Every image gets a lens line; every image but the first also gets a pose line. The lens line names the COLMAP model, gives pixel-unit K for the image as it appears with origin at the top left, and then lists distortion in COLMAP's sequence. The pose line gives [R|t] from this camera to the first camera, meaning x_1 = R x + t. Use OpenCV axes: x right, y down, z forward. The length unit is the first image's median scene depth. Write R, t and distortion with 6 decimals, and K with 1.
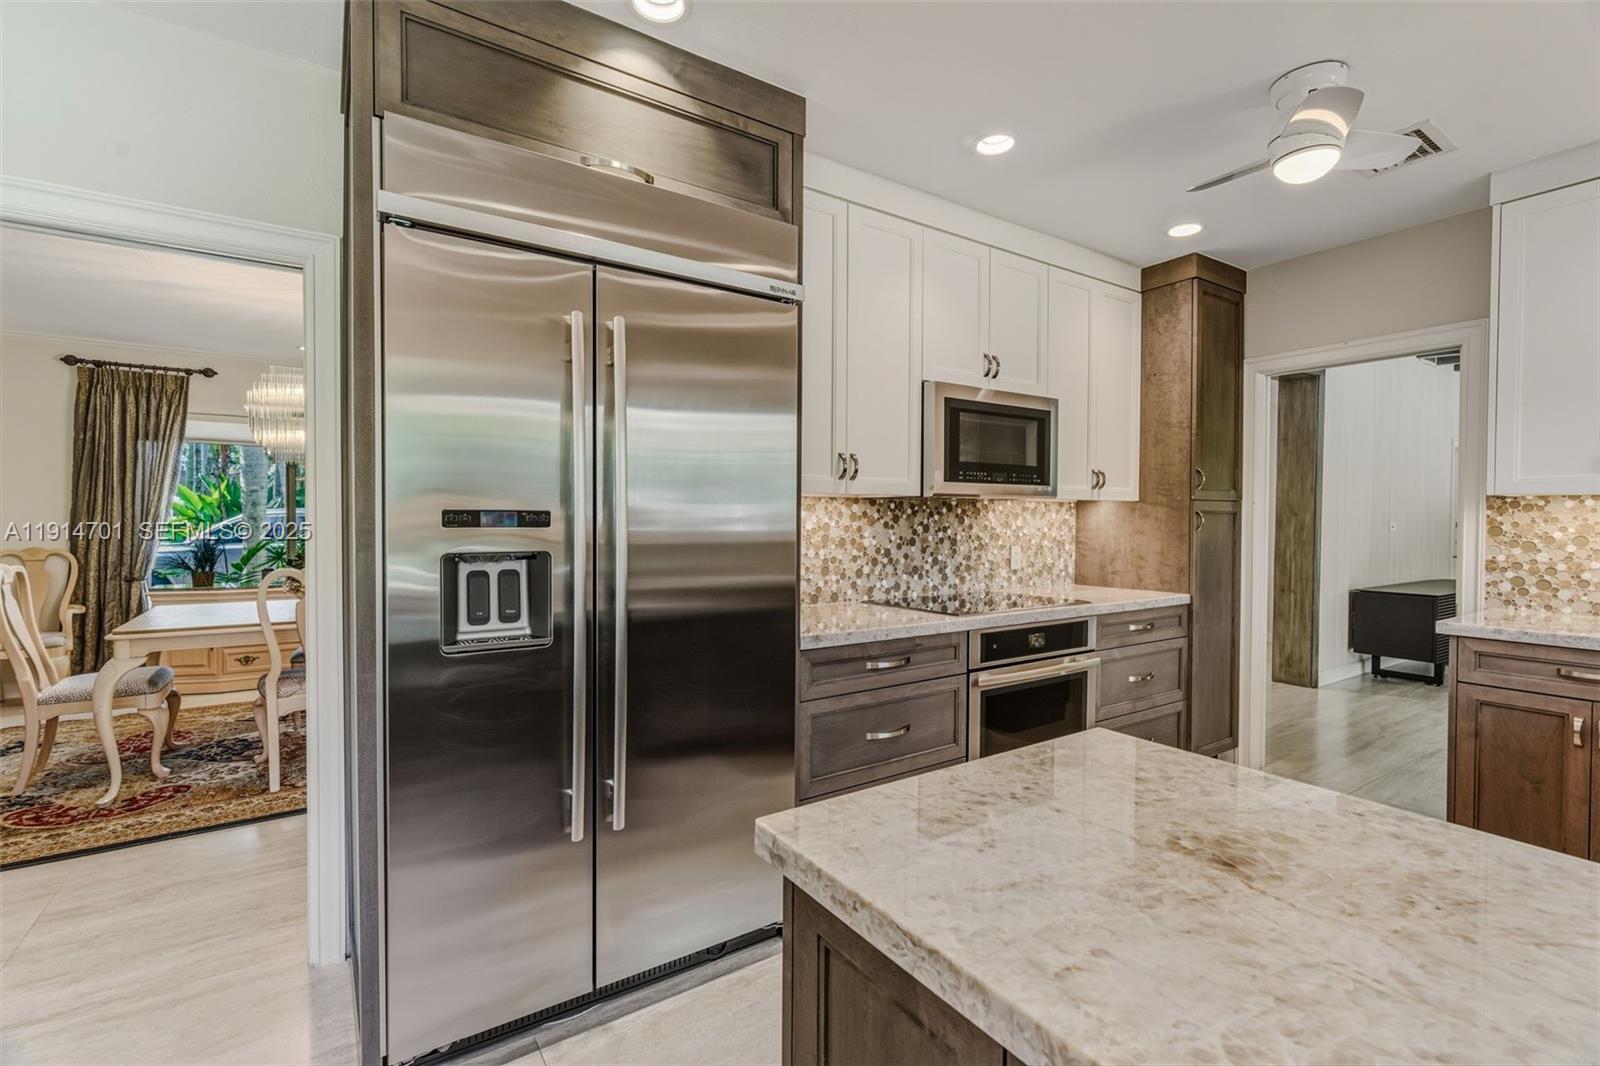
lens RADIAL K [[710.6, 0, 790.0], [0, 710.6, 531.6], [0, 0, 1]] dist [-0.002165, 0.001118]
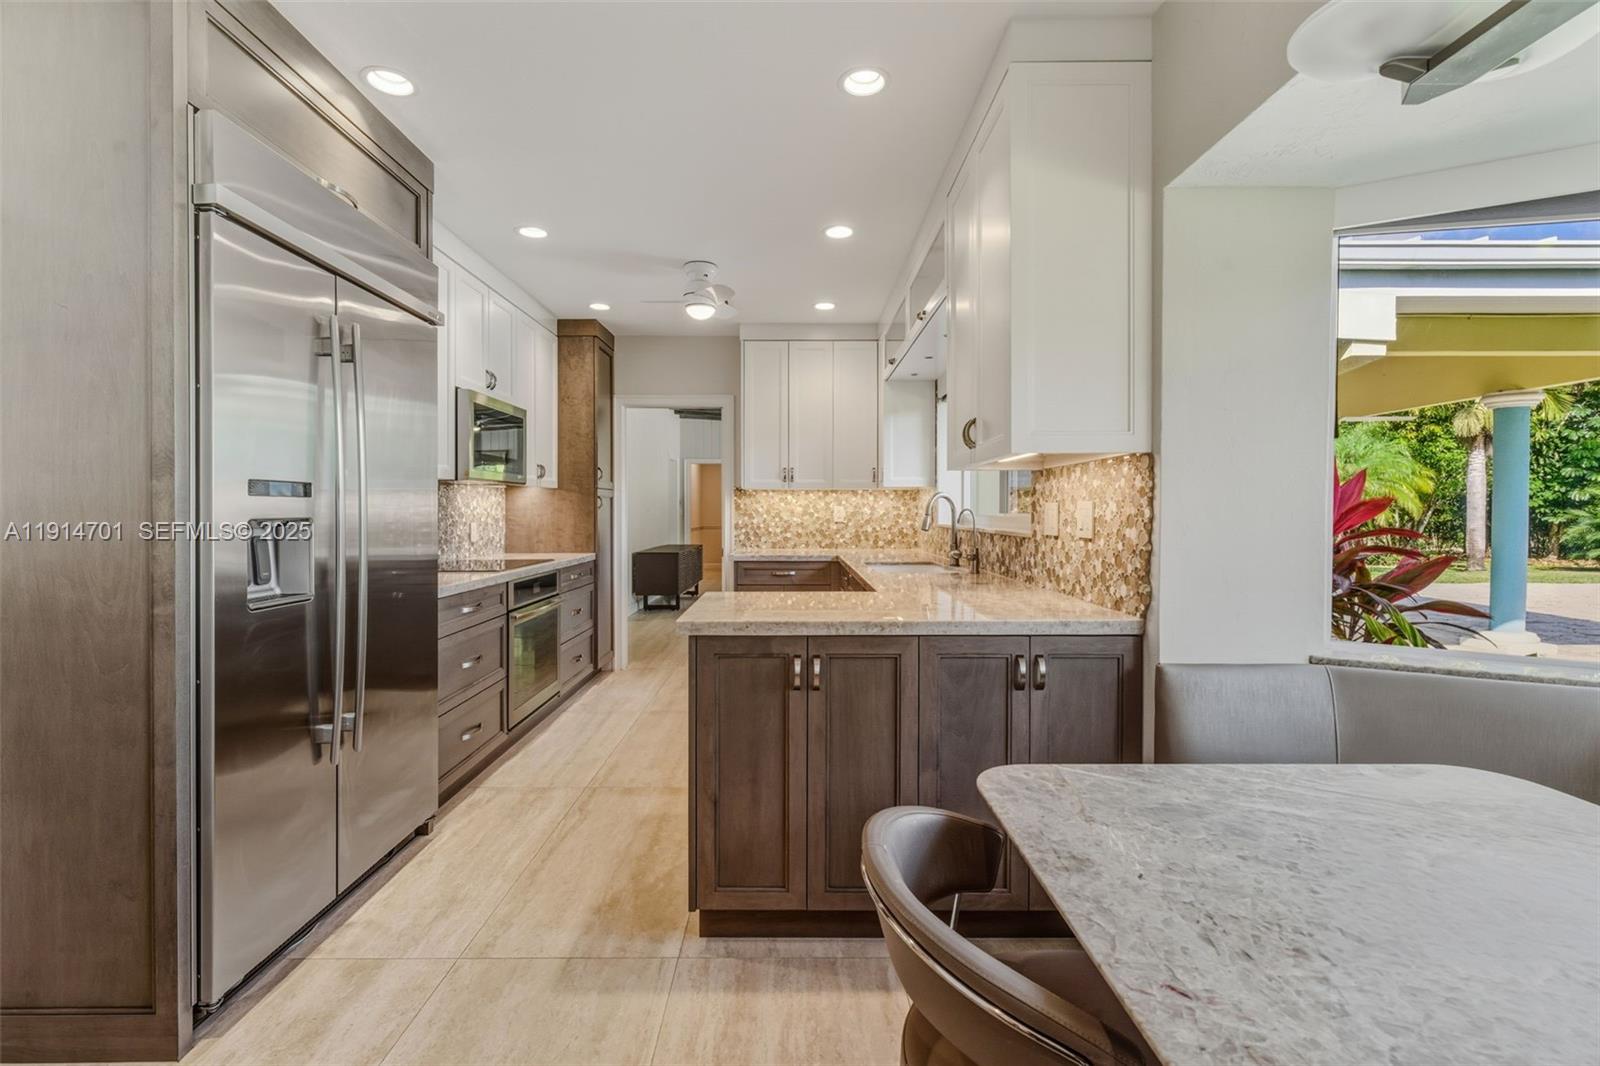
lens RADIAL K [[710.6, 0, 798.0], [0, 710.6, 517.0], [0, 0, 1]] dist [-0.002165, 0.001118]
pose [[0.545110, -0.011456, 0.838286, -0.516465], [0.017274, 0.999848, 0.002431, 0.021801], [-0.838186, 0.013155, 0.545225, -0.169838]]
